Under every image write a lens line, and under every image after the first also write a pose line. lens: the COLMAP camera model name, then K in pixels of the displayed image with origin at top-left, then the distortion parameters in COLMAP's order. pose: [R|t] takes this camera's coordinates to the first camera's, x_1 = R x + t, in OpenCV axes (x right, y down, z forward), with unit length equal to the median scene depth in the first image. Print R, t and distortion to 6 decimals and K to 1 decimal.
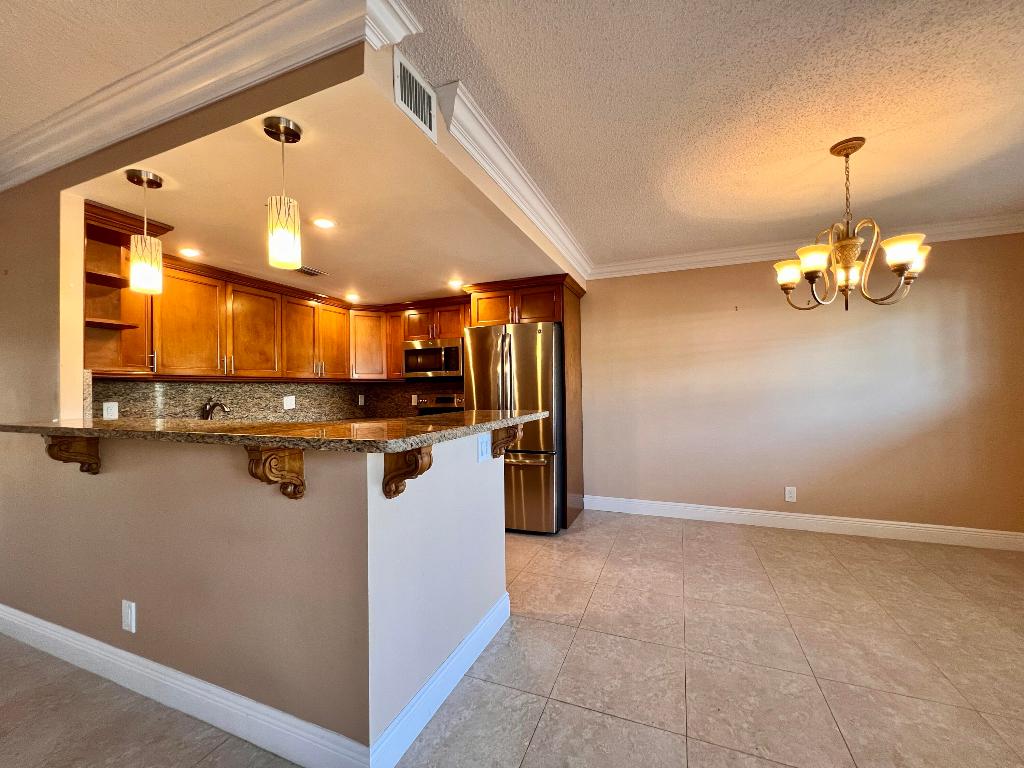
lens RADIAL K [[410.5, 0, 514.3], [0, 410.5, 387.3], [0, 0, 1]] dist [0.000040, -0.000259]
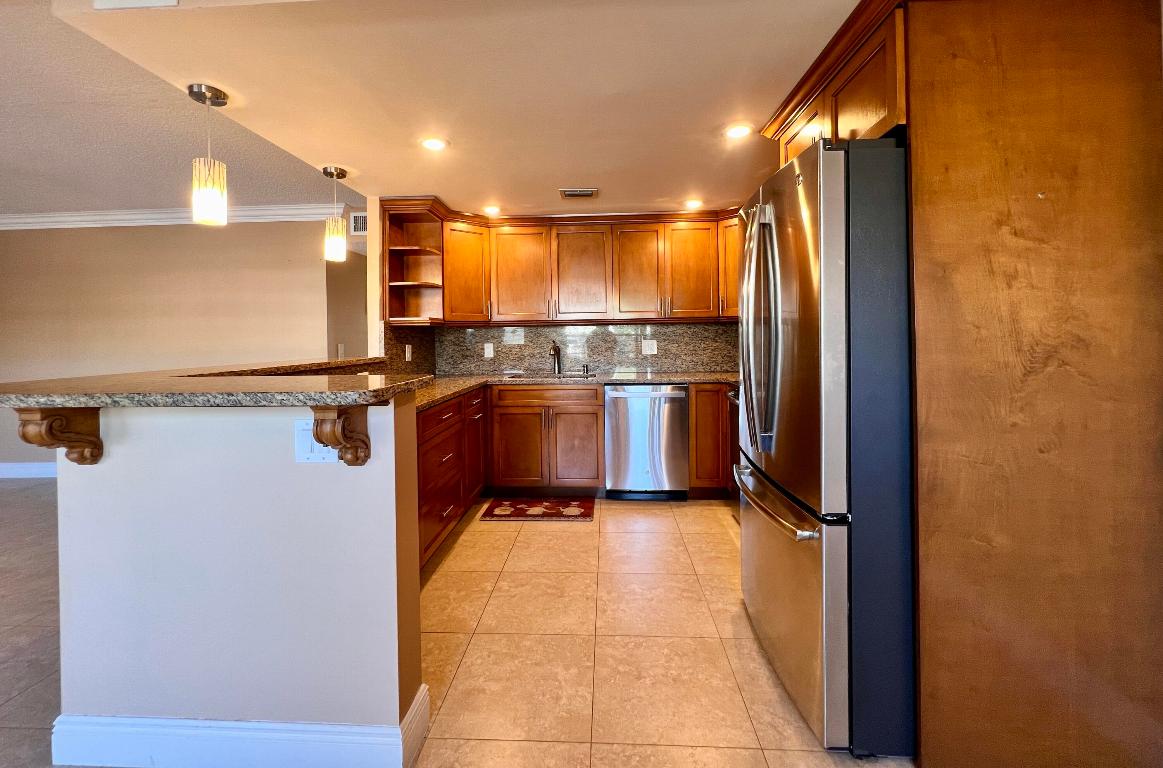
lens RADIAL K [[464.7, 0, 581.1], [0, 464.7, 336.1], [0, 0, 1]] dist [0.001267, 0.000135]
pose [[0.324677, 0.009211, -0.945780, 0.364363], [0.013729, 0.999801, 0.014450, -0.002358], [0.945725, -0.017676, 0.324486, 0.614536]]
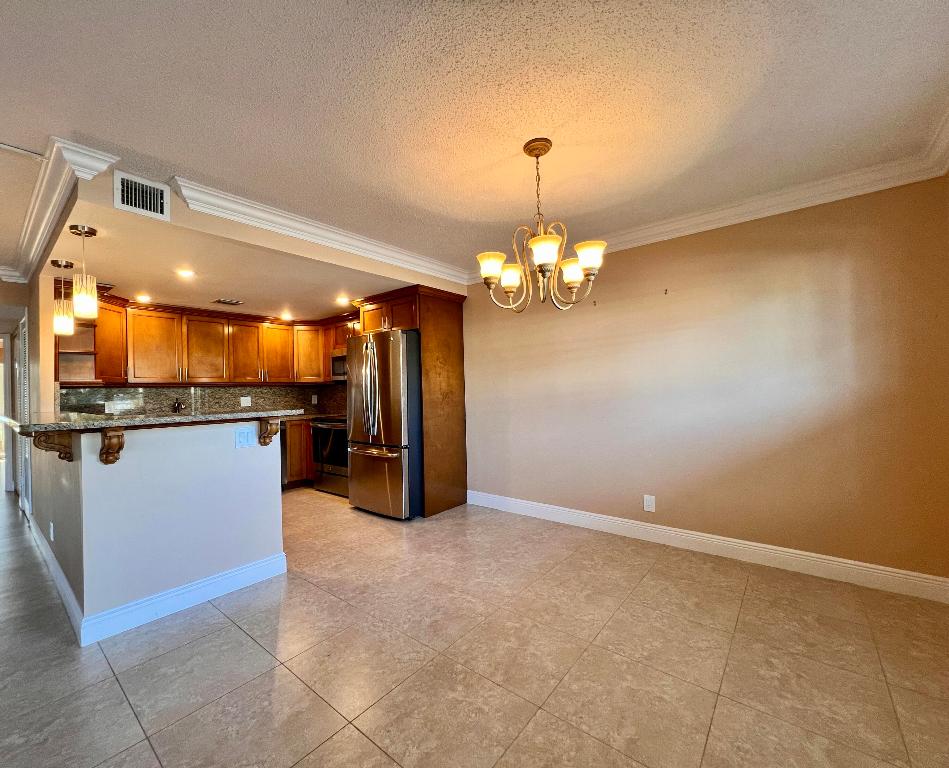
lens RADIAL K [[411.6, 0, 439.9], [0, 411.6, 384.6], [0, 0, 1]] dist [0.001190, 0.000344]
pose [[0.942286, -0.012071, -0.334590, 0.514564], [0.010745, 0.999925, -0.005812, -0.002083], [0.334635, 0.001881, 0.942346, -0.017029]]
